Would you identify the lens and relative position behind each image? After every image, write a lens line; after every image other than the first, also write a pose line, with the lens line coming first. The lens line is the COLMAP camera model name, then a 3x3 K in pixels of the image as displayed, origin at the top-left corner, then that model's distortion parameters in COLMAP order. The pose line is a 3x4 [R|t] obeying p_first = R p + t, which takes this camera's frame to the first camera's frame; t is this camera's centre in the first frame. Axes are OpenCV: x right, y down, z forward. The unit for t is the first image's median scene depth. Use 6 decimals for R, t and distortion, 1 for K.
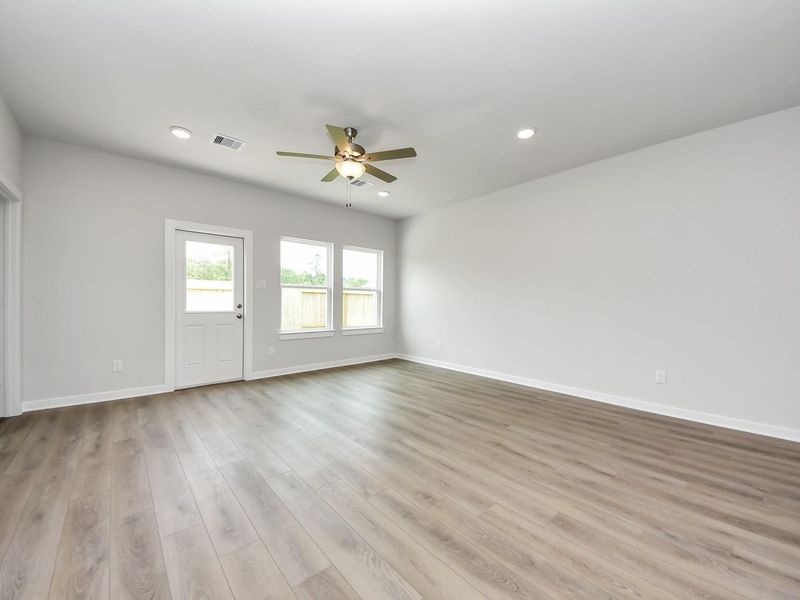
lens RADIAL K [[319.4, 0, 403.4], [0, 319.4, 305.6], [0, 0, 1]] dist [0.019146, -0.000255]
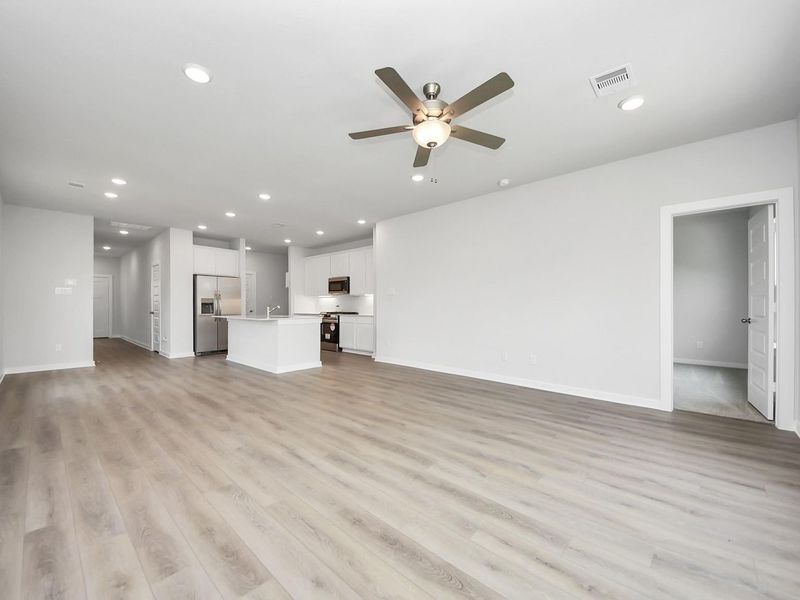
lens RADIAL K [[319.4, 0, 403.4], [0, 319.4, 305.6], [0, 0, 1]] dist [0.019146, -0.000255]
pose [[-0.993178, -0.006939, -0.116405, -0.007076], [-0.008485, 0.999882, 0.012784, -0.016105], [0.116303, 0.013685, -0.993120, 1.508254]]
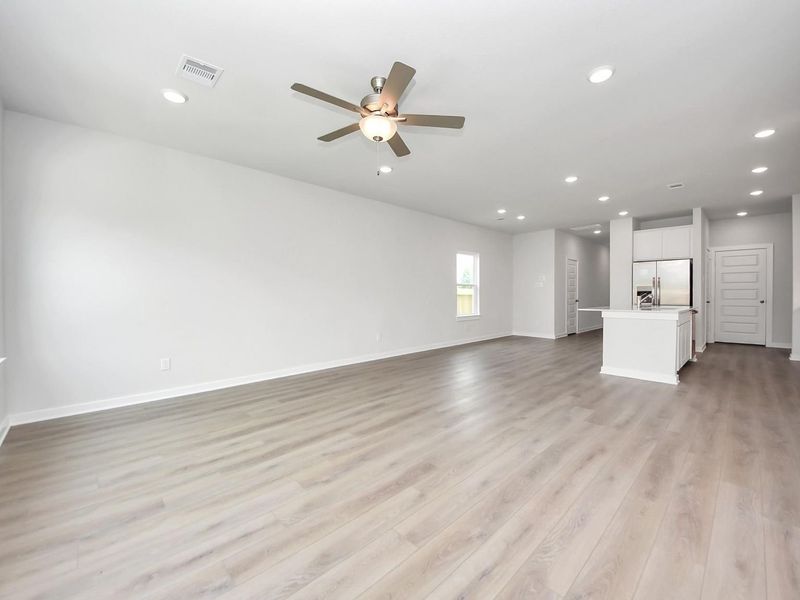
lens RADIAL K [[329.6, 0, 410.2], [0, 329.6, 299.0], [0, 0, 1]] dist [0.035552, 0.000010]
pose [[-0.058846, -0.020931, 0.998048, -0.853015], [0.015007, 0.999649, 0.021850, -0.016164], [-0.998154, 0.016263, -0.058511, 0.831253]]
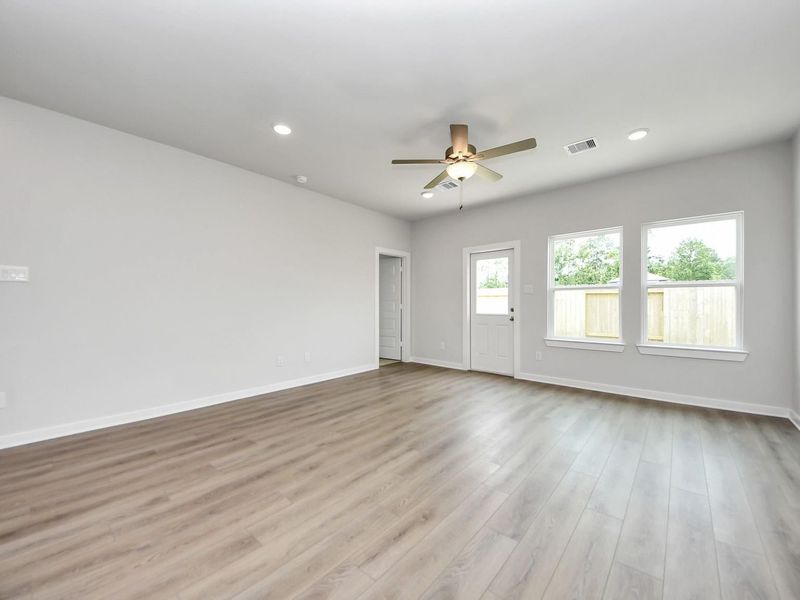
lens RADIAL K [[319.4, 0, 403.4], [0, 319.4, 305.6], [0, 0, 1]] dist [0.019146, -0.000255]
pose [[0.139323, -0.002247, -0.990244, 0.661403], [-0.010690, 0.999936, -0.003773, -0.005513], [0.990189, 0.011111, 0.139290, 0.587558]]
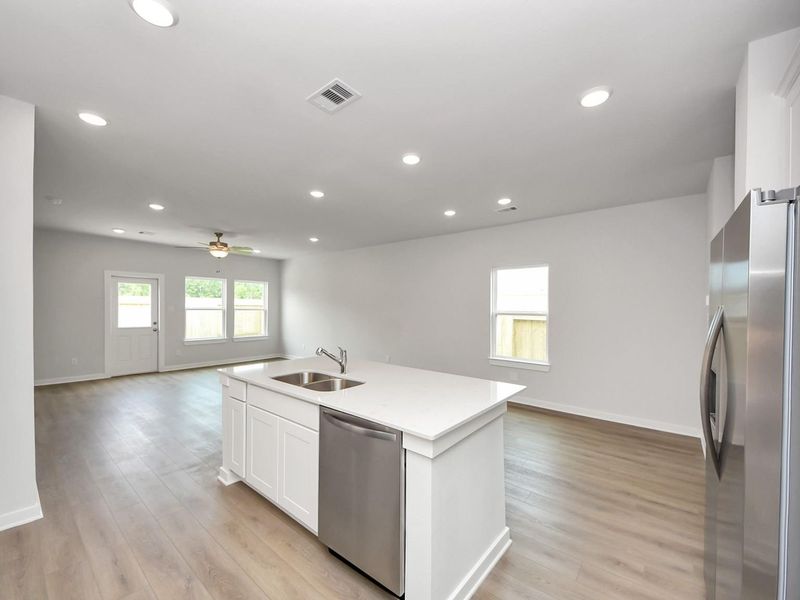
lens RADIAL K [[325.3, 0, 400.5], [0, 325.3, 312.2], [0, 0, 1]] dist [-0.000103, -0.000086]
pose [[0.986384, 0.002522, 0.164440, 0.481329], [-0.003161, 0.999988, 0.003621, -0.075129], [-0.164429, -0.004092, 0.986380, -0.894707]]
